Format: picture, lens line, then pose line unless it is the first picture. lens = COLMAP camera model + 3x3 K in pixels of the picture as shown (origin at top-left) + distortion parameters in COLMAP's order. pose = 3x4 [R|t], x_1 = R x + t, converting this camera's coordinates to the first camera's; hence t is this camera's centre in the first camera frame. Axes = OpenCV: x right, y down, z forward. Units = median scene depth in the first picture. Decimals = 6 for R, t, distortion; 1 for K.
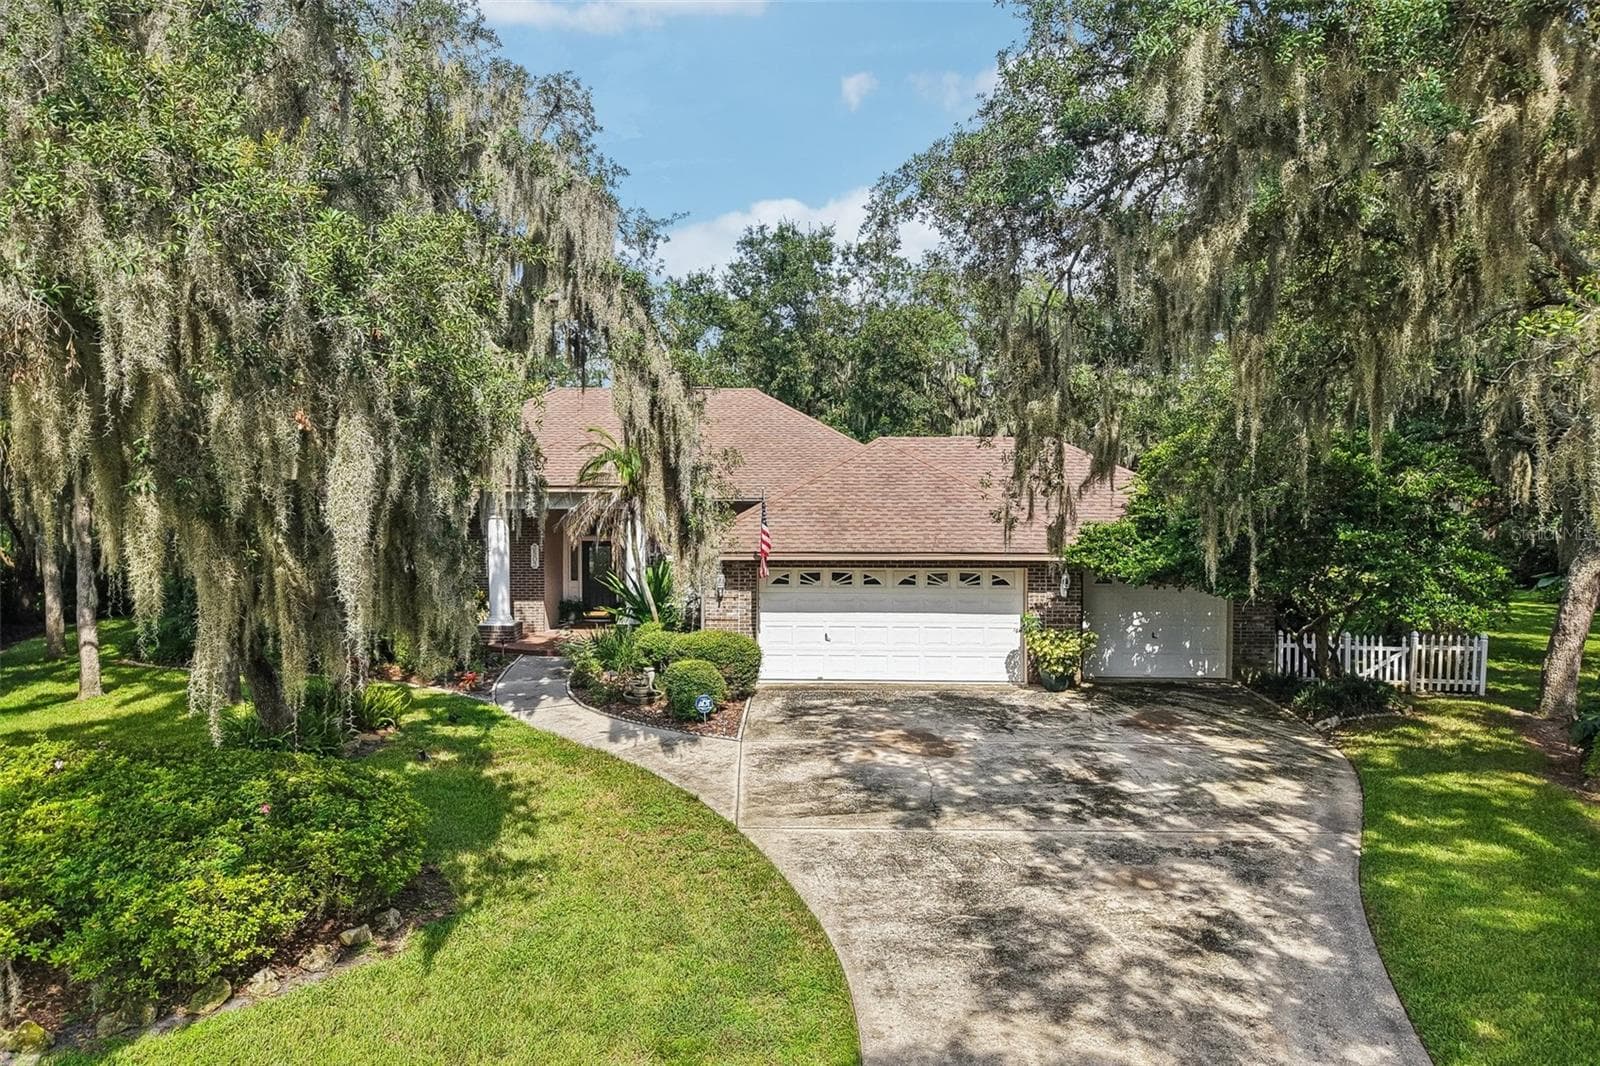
lens RADIAL K [[1053.7, 0, 800.0], [0, 1053.7, 533.0], [0, 0, 1]] dist [0.034756, -0.041248]
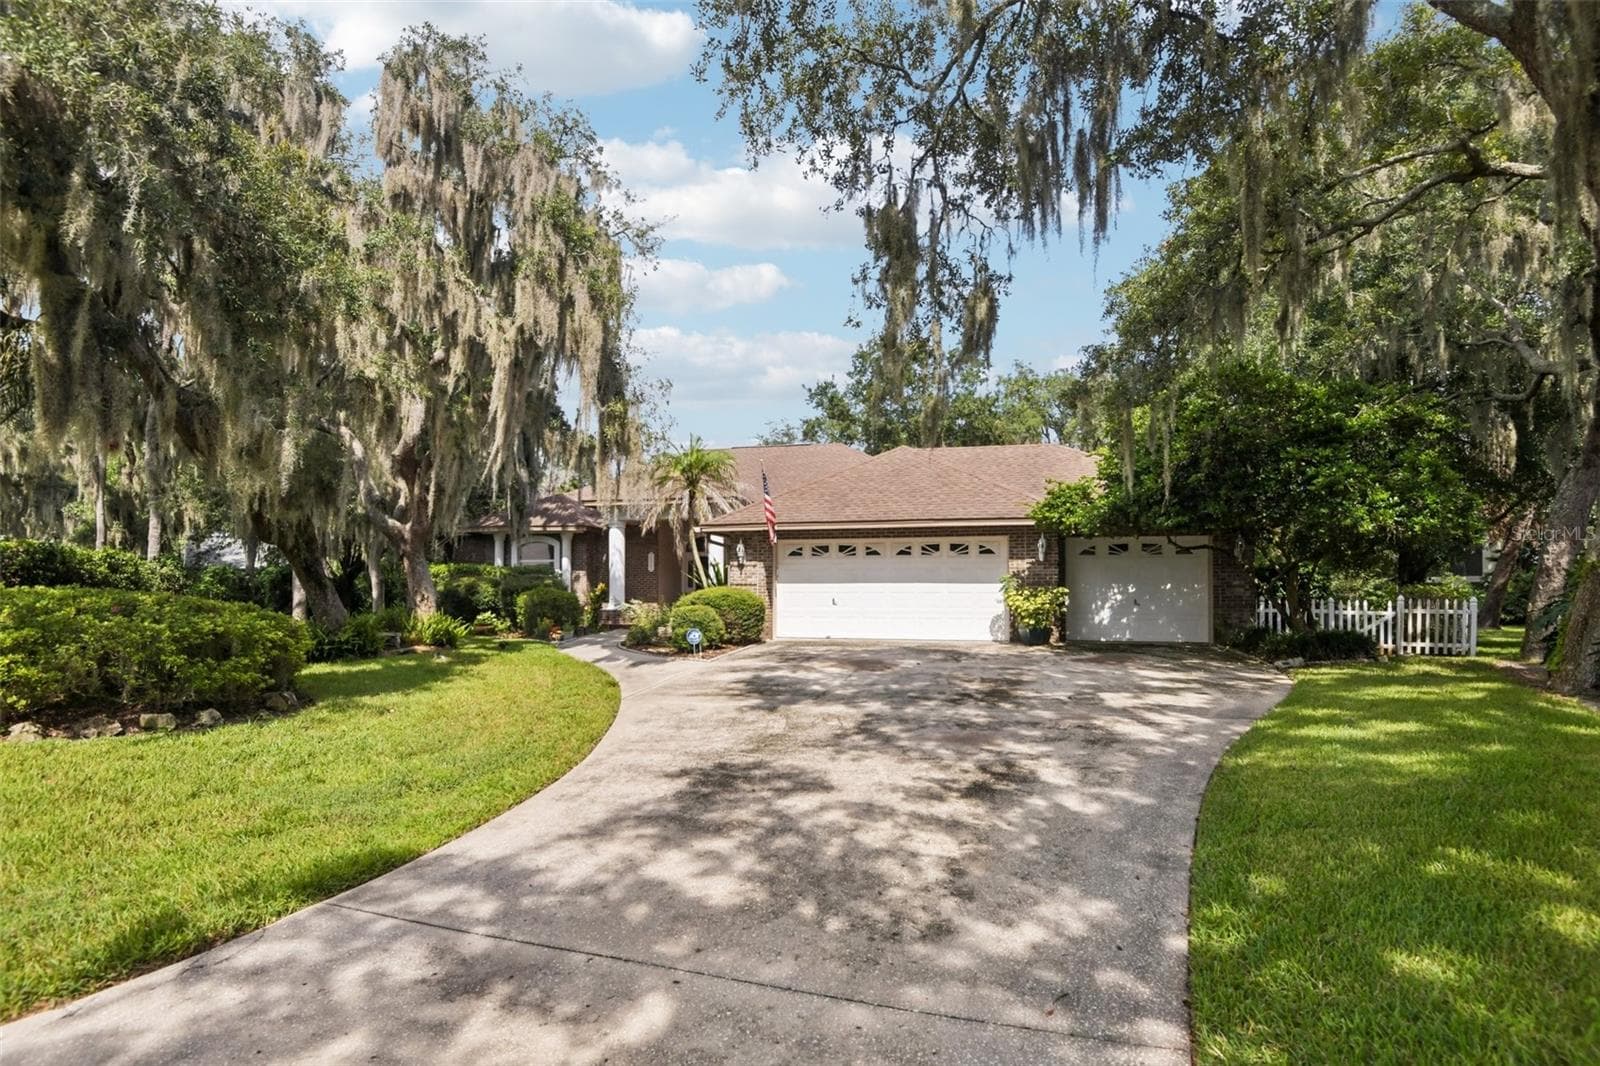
lens RADIAL K [[747.4, 0, 816.5], [0, 747.4, 581.3], [0, 0, 1]] dist [-0.026859, -0.016639]
pose [[0.976297, -0.001187, -0.216431, 0.250393], [-0.010602, 0.998522, -0.053300, 0.164943], [0.216174, 0.054331, 0.974842, 0.269052]]
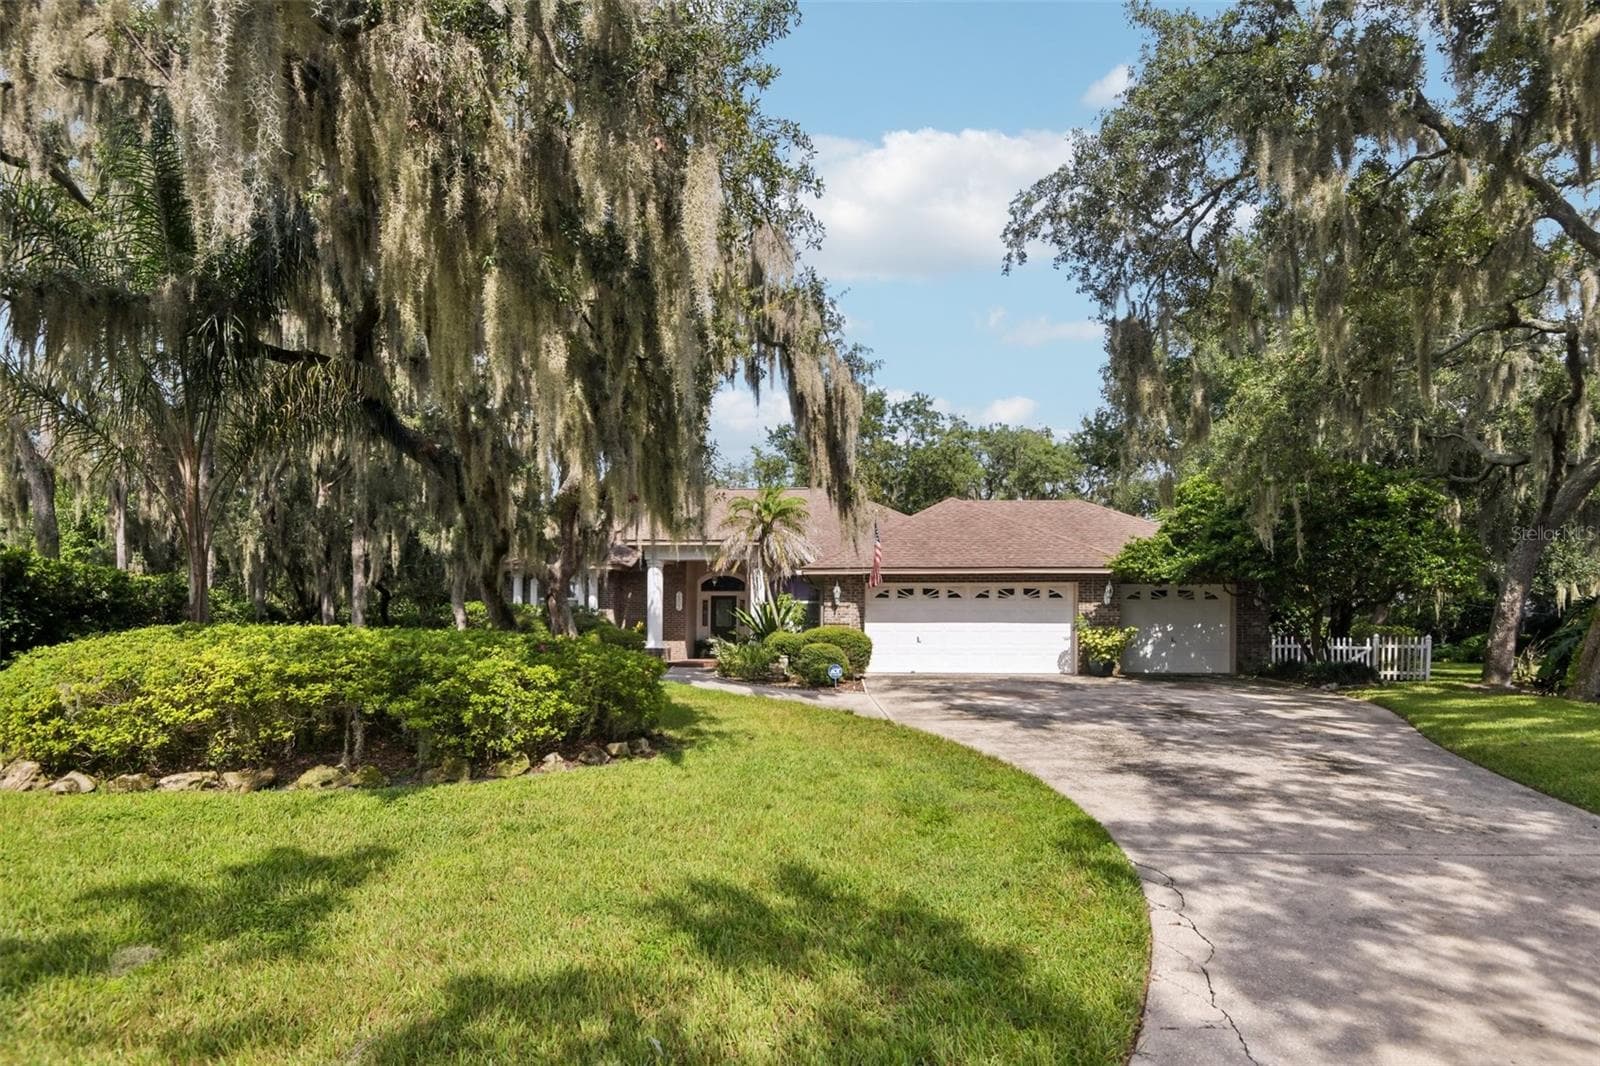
lens RADIAL K [[760.9, 0, 797.8], [0, 760.9, 619.0], [0, 0, 1]] dist [-0.044041, -0.001137]
pose [[0.998999, 0.002804, -0.044644, -0.110237], [-0.005081, 0.998687, -0.050972, 0.167391], [0.044443, 0.051148, 0.997702, 0.095766]]
